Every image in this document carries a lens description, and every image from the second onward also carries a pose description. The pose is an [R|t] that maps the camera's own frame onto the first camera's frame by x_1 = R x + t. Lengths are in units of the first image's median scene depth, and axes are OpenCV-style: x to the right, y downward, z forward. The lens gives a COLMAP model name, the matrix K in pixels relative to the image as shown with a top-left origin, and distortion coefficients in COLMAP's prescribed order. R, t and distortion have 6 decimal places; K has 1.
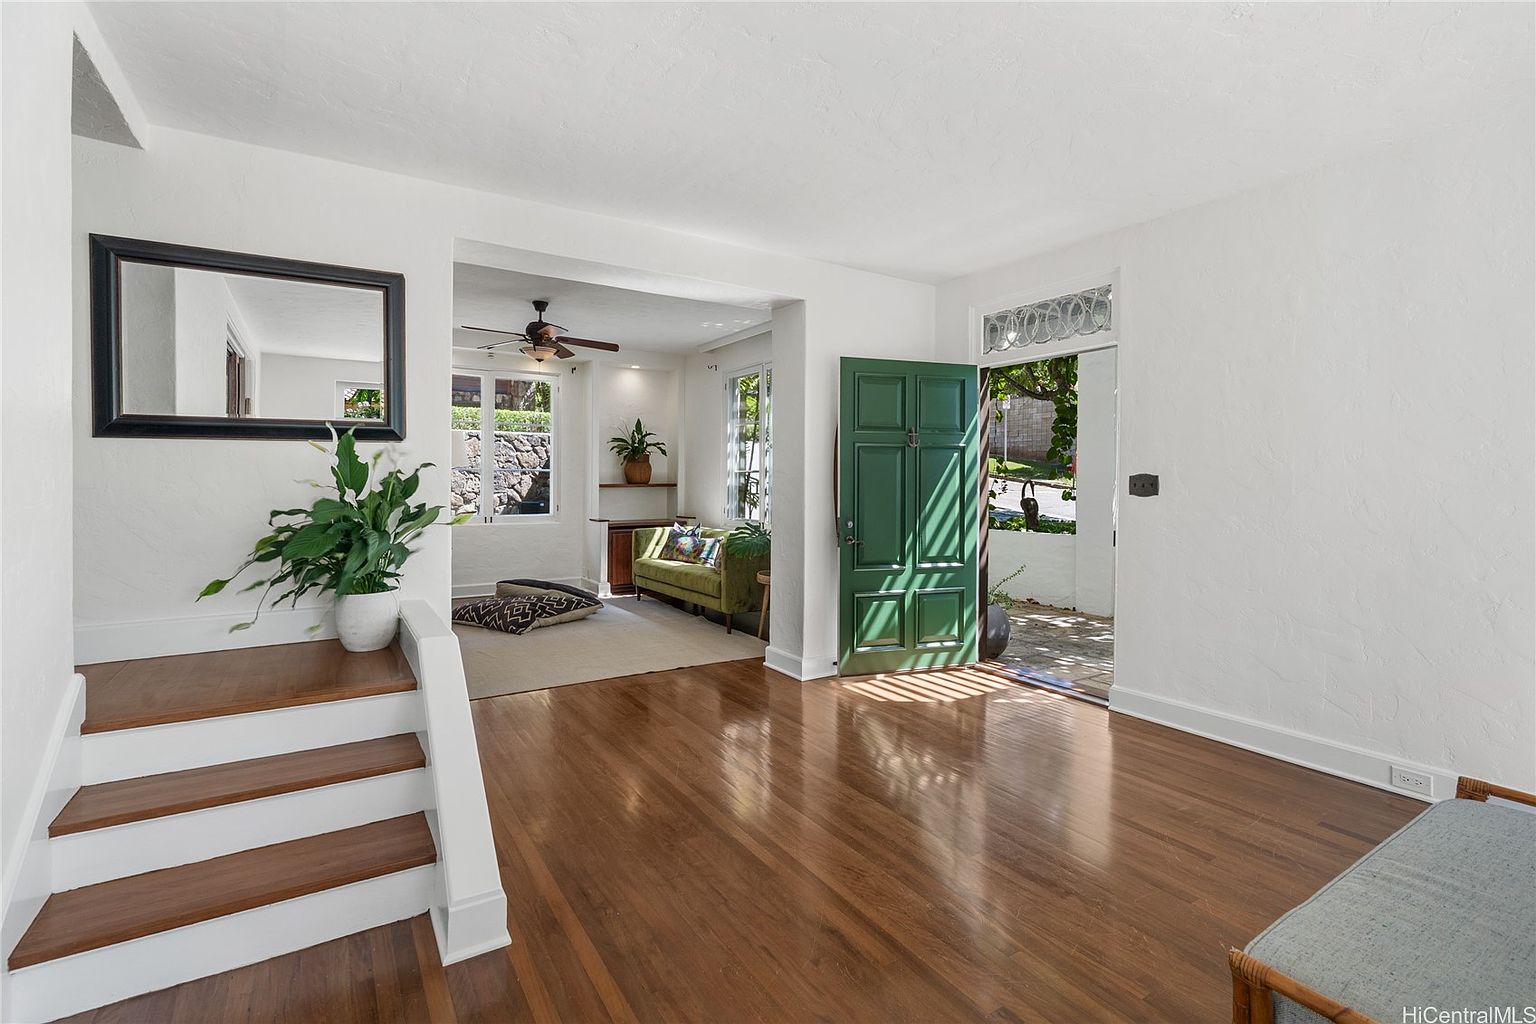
lens RADIAL K [[703.8, 0, 760.5], [0, 703.8, 481.0], [0, 0, 1]] dist [0.005406, 0.000564]
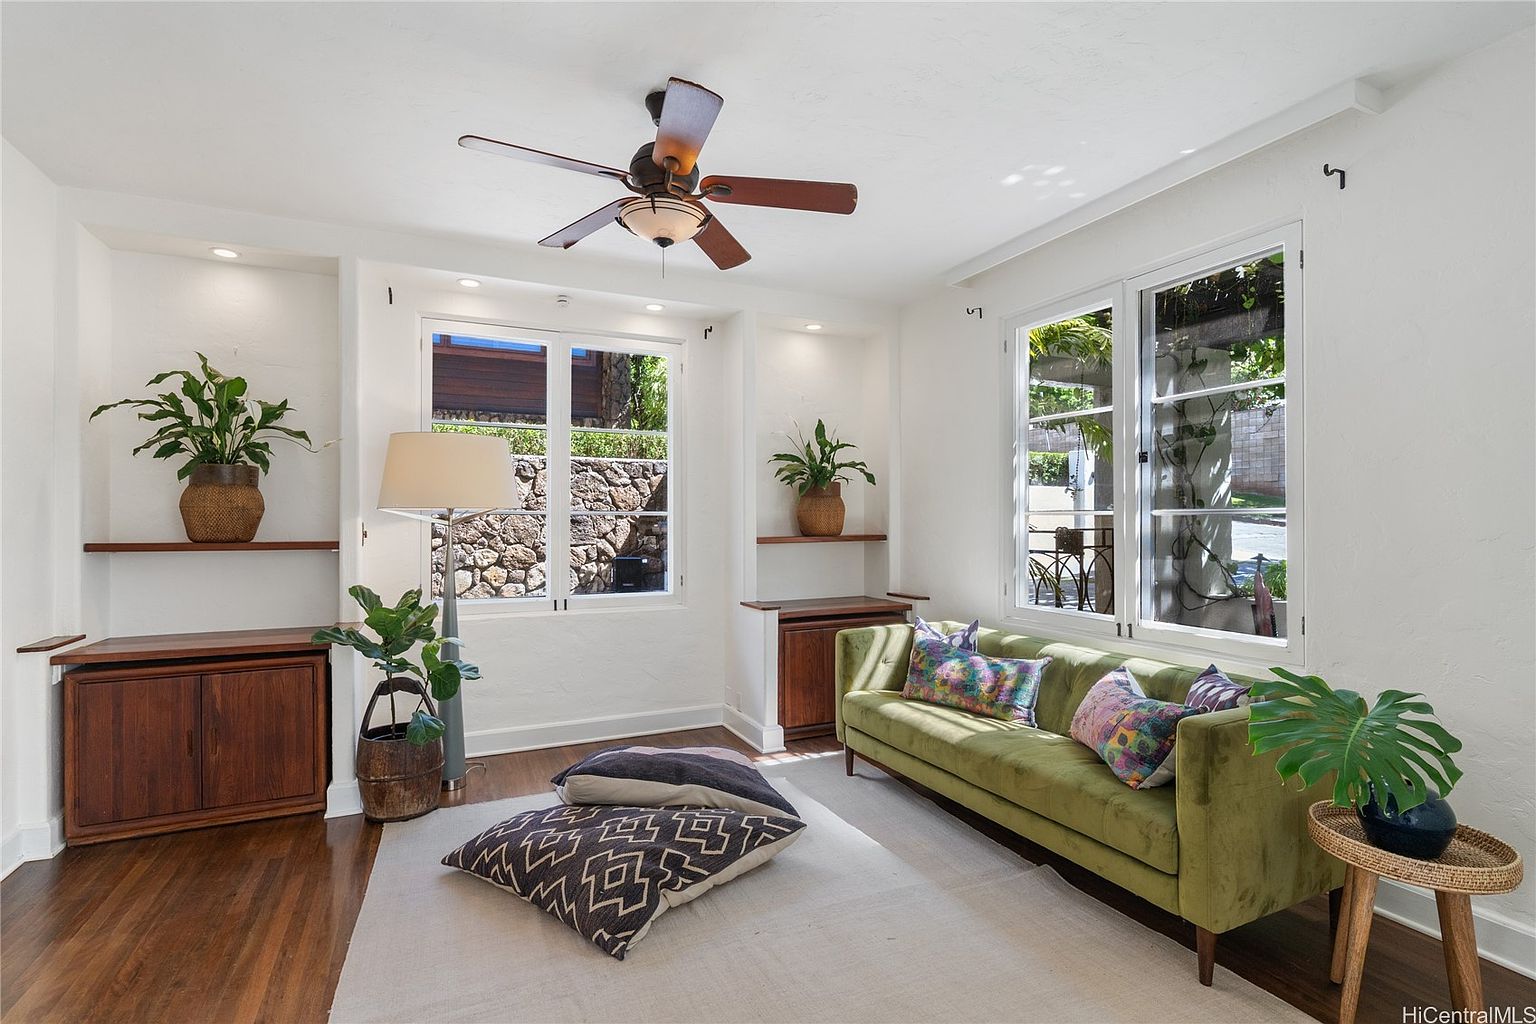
lens RADIAL K [[703.8, 0, 768.0], [0, 703.8, 517.6], [0, 0, 1]] dist [0.005406, 0.000564]
pose [[0.993728, -0.007474, -0.111576, -0.154169], [0.007018, 0.999965, -0.004479, -0.008138], [0.111605, 0.003668, 0.993746, 0.444594]]
